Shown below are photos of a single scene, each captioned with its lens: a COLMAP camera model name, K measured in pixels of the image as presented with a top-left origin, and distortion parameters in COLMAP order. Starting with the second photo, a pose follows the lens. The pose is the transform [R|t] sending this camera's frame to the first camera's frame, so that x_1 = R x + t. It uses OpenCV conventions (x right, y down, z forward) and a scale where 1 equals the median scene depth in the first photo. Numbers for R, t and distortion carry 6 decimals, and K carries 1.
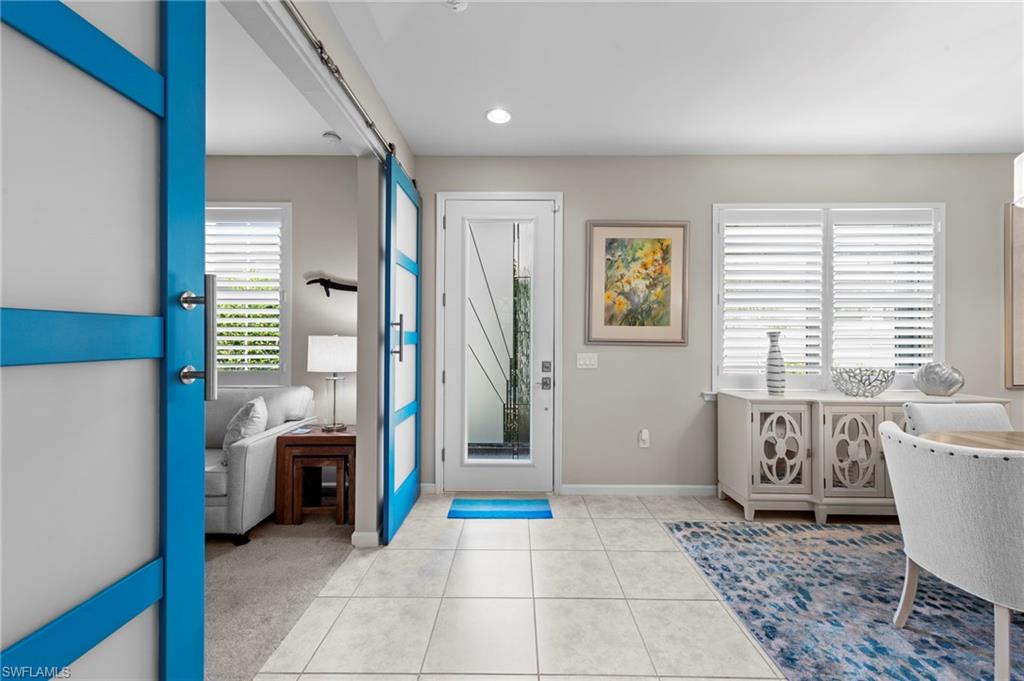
lens RADIAL K [[414.4, 0, 507.8], [0, 414.4, 337.5], [0, 0, 1]] dist [0.005467, 0.000030]
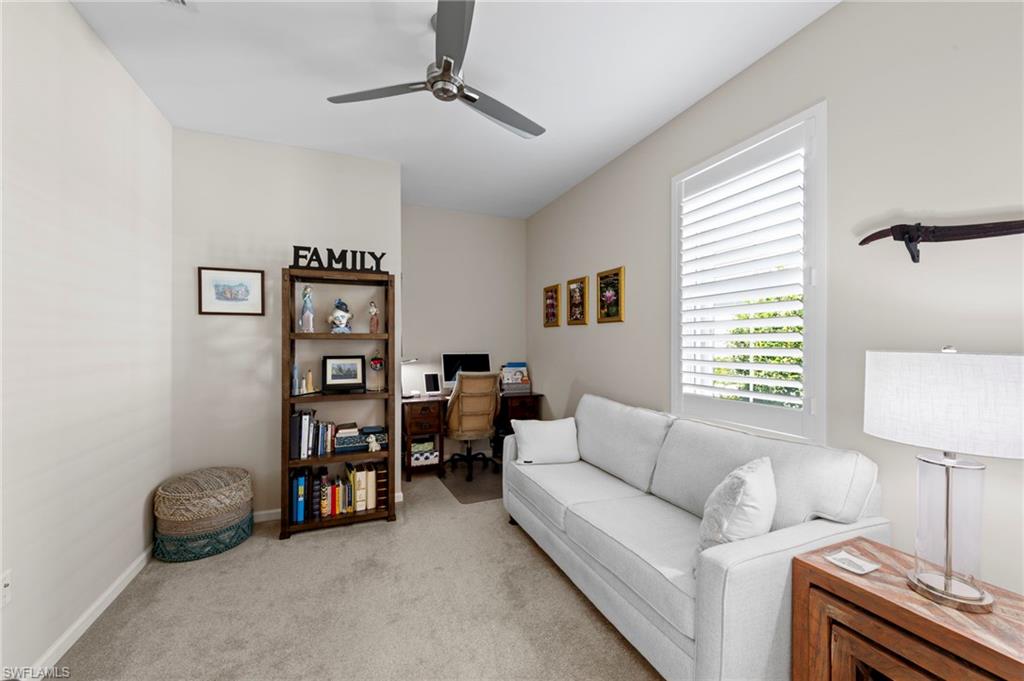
lens RADIAL K [[414.4, 0, 512.5], [0, 414.4, 344.8], [0, 0, 1]] dist [0.005467, 0.000030]
pose [[0.407857, -0.006950, -0.913019, -0.232461], [0.008951, 0.999953, -0.003614, -0.012604], [0.913002, -0.006699, 0.407900, 0.484089]]
